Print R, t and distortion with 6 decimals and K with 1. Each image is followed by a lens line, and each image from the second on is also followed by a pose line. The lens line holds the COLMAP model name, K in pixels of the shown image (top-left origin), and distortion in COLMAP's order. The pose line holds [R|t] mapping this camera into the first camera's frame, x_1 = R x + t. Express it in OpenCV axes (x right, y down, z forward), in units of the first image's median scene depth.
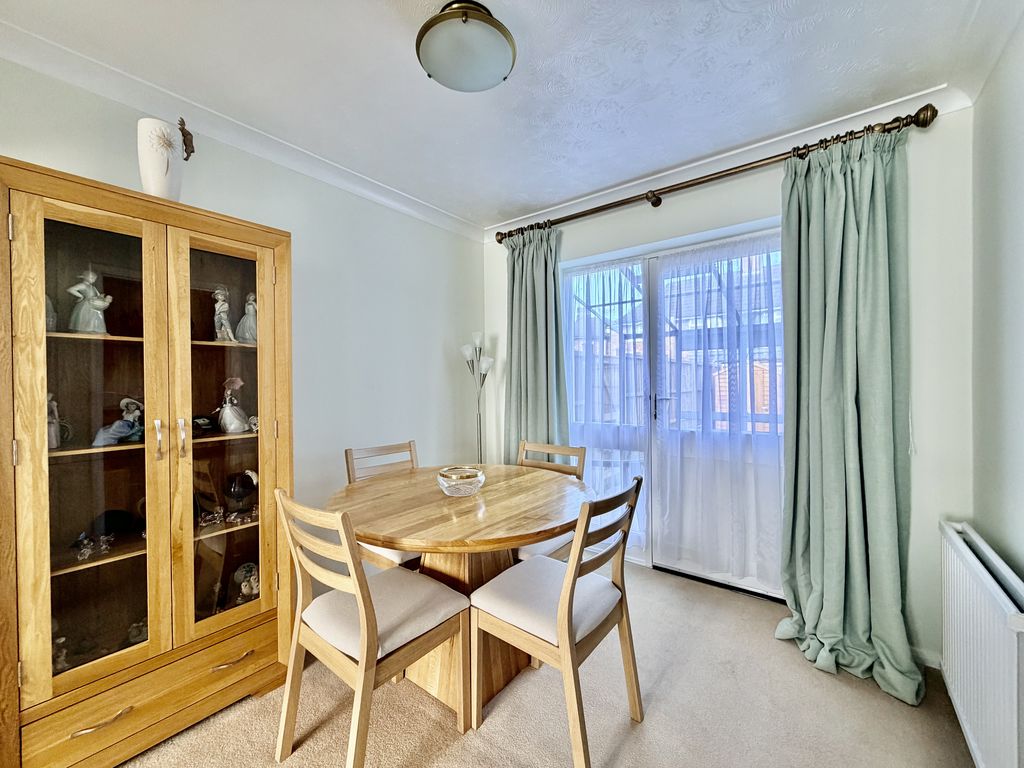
lens RADIAL K [[410.0, 0, 512.0], [0, 410.0, 384.0], [0, 0, 1]] dist [-0.000165, -0.000003]
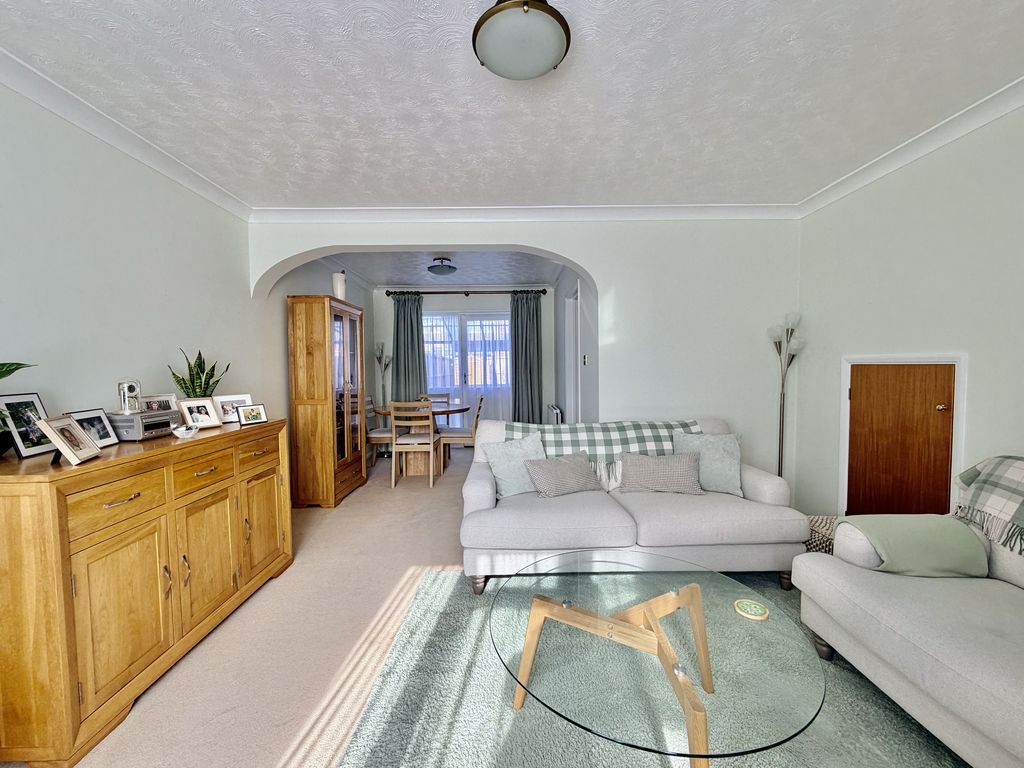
lens RADIAL K [[410.0, 0, 512.0], [0, 410.0, 384.0], [0, 0, 1]] dist [-0.000165, -0.000003]
pose [[0.774311, -0.026880, 0.632234, -0.942039], [0.008628, 0.999453, 0.031925, 0.014980], [-0.632747, -0.019264, 0.774119, -1.014528]]
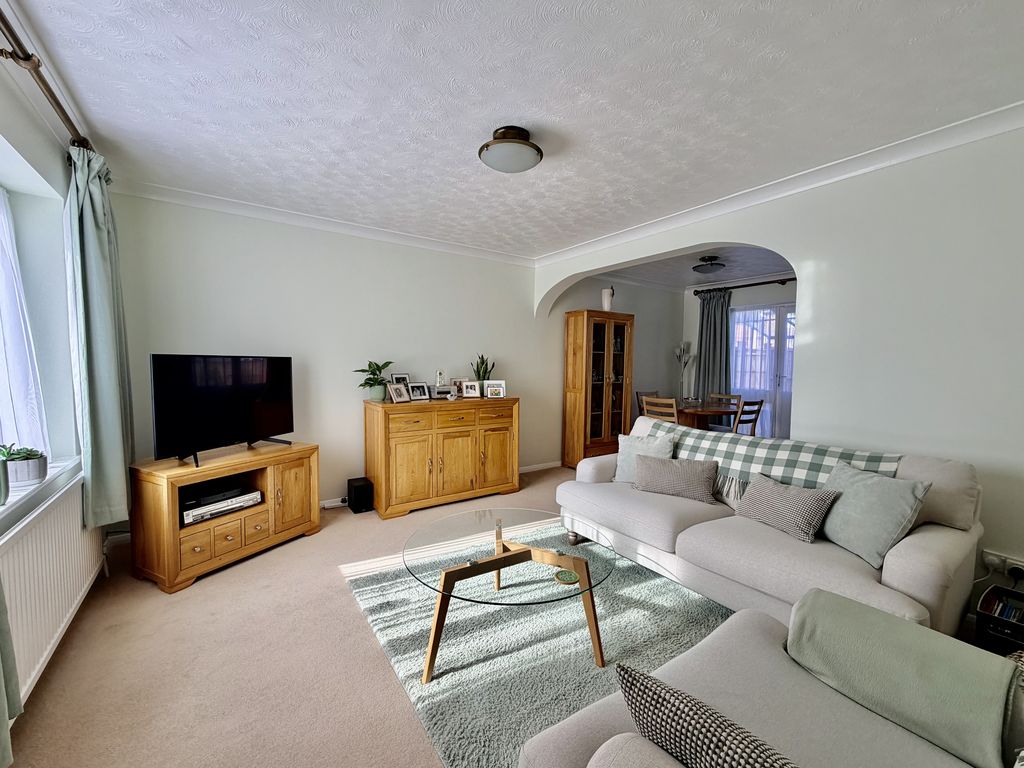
lens RADIAL K [[427.2, 0, 512.0], [0, 427.2, 384.0], [0, 0, 1]] dist [-0.001149, -0.000082]
pose [[0.955291, 0.032700, -0.293854, -0.297918], [-0.019363, 0.998651, 0.048185, -0.002347], [0.295033, -0.040341, 0.954635, -1.434736]]
